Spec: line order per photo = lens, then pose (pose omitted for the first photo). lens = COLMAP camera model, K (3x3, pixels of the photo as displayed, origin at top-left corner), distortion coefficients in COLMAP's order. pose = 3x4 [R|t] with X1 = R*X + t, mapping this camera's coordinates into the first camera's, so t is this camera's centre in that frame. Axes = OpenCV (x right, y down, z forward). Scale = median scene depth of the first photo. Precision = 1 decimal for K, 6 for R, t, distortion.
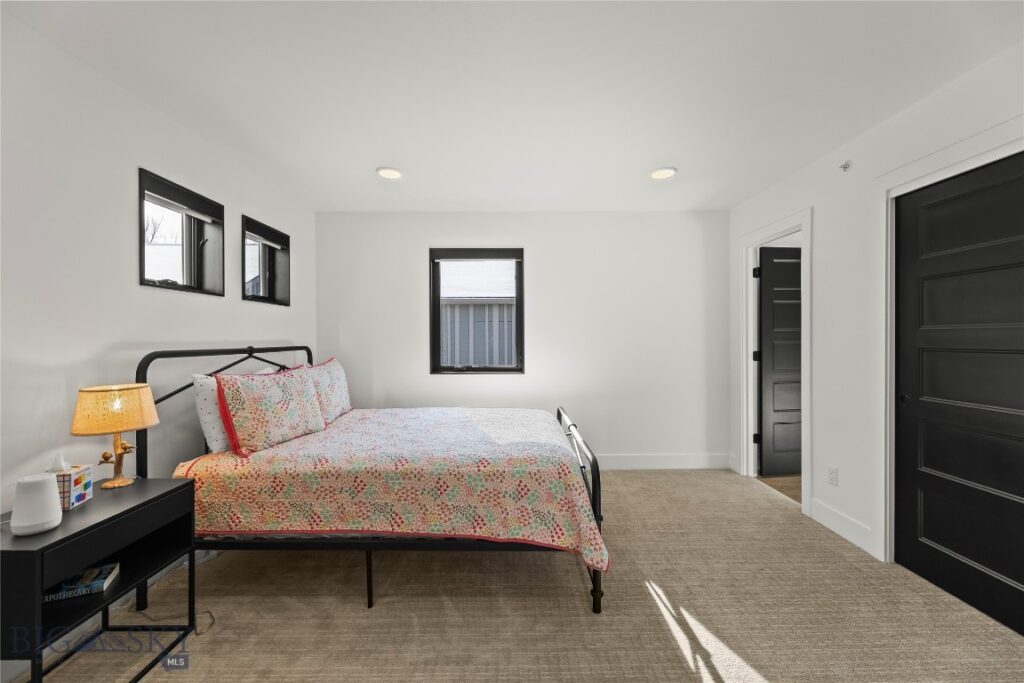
lens RADIAL K [[411.7, 0, 506.8], [0, 411.7, 334.9], [0, 0, 1]] dist [0.006522, 0.000172]
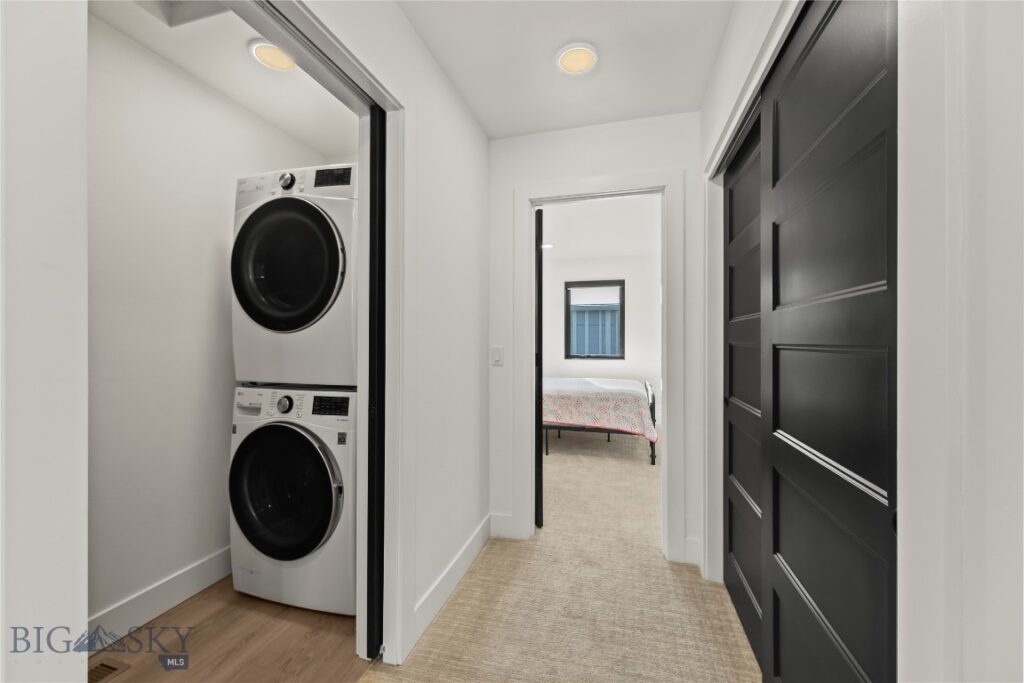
lens RADIAL K [[411.7, 0, 506.8], [0, 411.7, 334.9], [0, 0, 1]] dist [0.006522, 0.000172]
pose [[0.963366, 0.004259, -0.268155, 0.029794], [-0.005708, 0.999973, -0.004623, 0.008622], [0.268128, 0.005984, 0.963365, -0.636087]]
